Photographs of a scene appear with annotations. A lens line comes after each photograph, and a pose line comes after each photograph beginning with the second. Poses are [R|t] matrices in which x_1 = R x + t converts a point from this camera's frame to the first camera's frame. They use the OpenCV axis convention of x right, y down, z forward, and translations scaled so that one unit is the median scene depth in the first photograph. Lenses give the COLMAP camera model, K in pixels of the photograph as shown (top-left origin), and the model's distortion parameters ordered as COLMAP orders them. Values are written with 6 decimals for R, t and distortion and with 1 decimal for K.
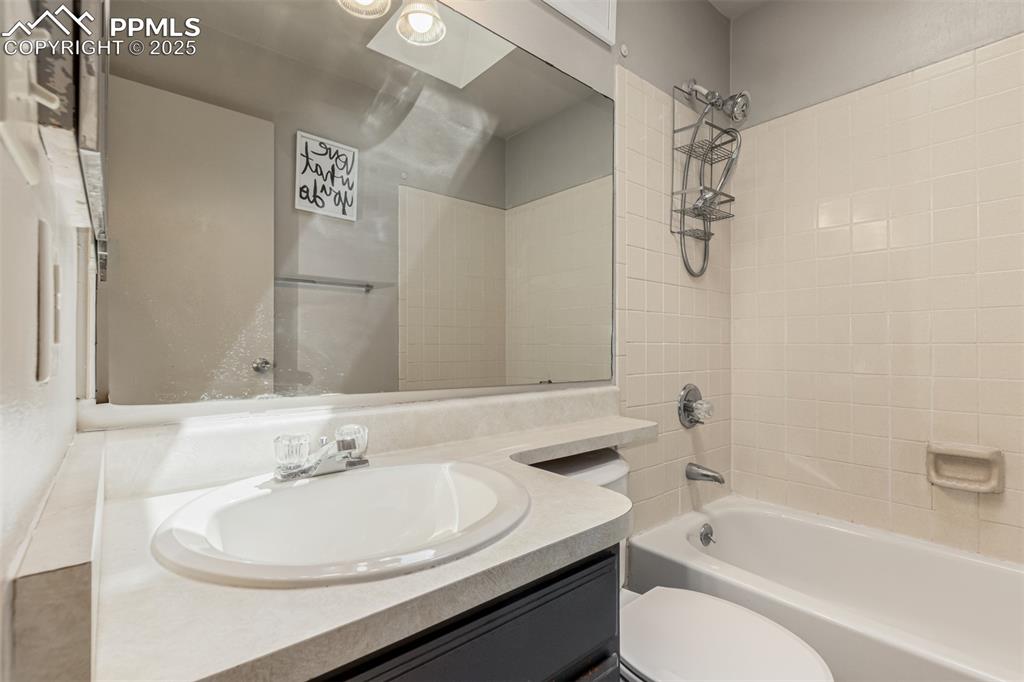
lens RADIAL K [[470.3, 0, 509.5], [0, 470.3, 344.4], [0, 0, 1]] dist [0.008596, -0.004266]
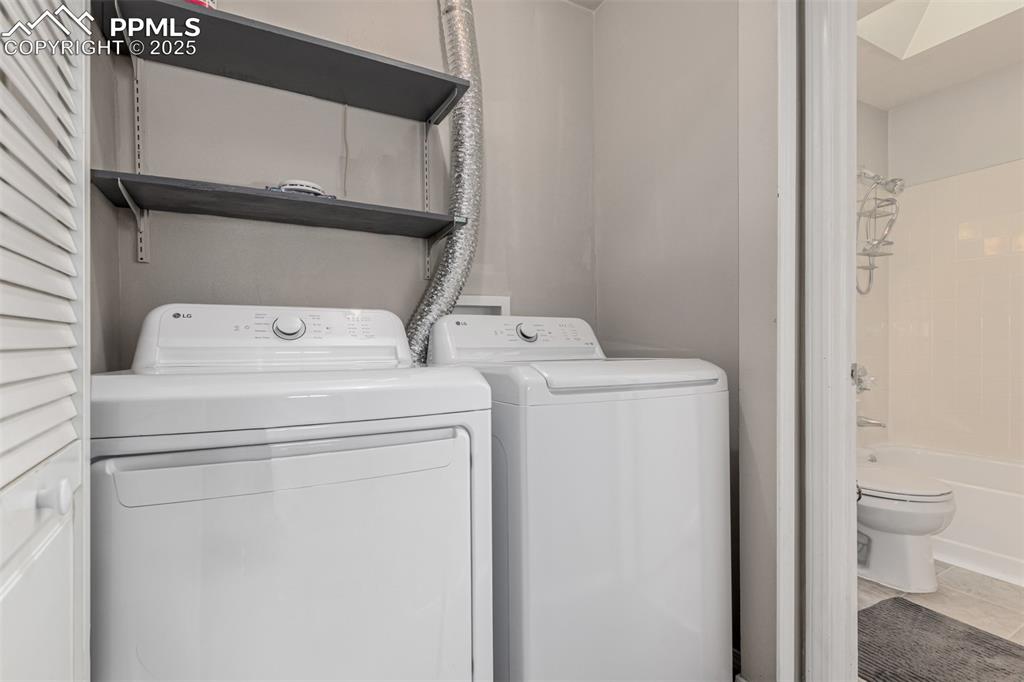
lens RADIAL K [[470.3, 0, 515.8], [0, 470.3, 344.5], [0, 0, 1]] dist [0.008596, -0.004266]
pose [[0.983850, -0.000389, -0.178992, -0.458531], [0.002424, 0.999935, 0.011155, -0.001678], [0.178976, -0.011408, 0.983787, -0.737220]]
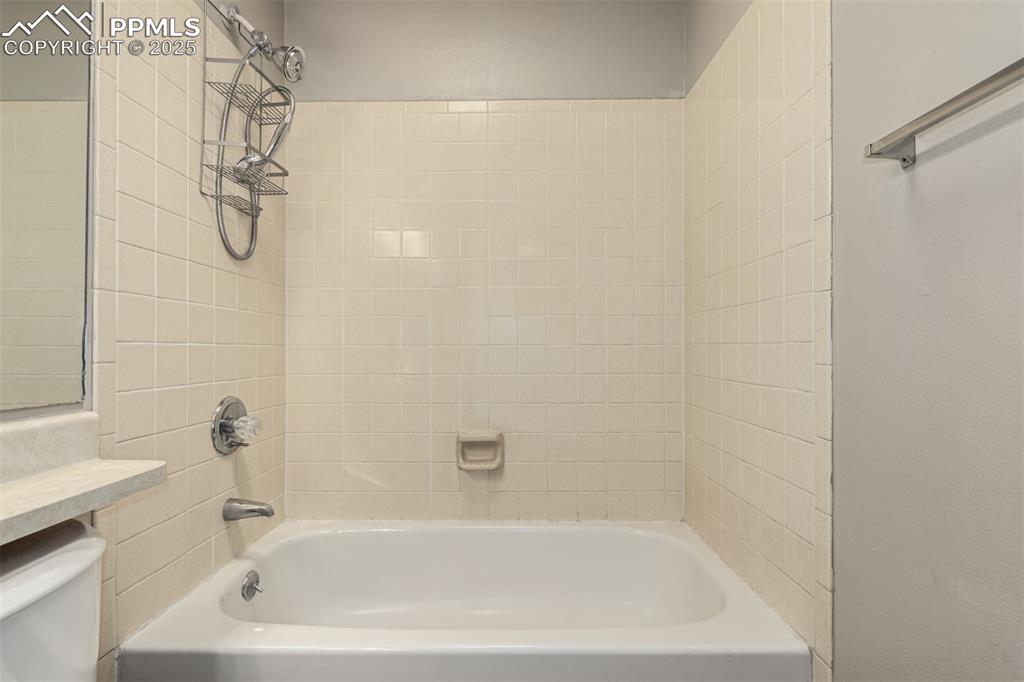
lens RADIAL K [[470.3, 0, 508.1], [0, 470.3, 346.8], [0, 0, 1]] dist [0.008596, -0.004266]
pose [[0.650954, 0.002621, 0.759113, 0.095301], [-0.002178, 0.999996, -0.001584, 0.002340], [-0.759114, -0.000622, 0.650957, 0.153222]]
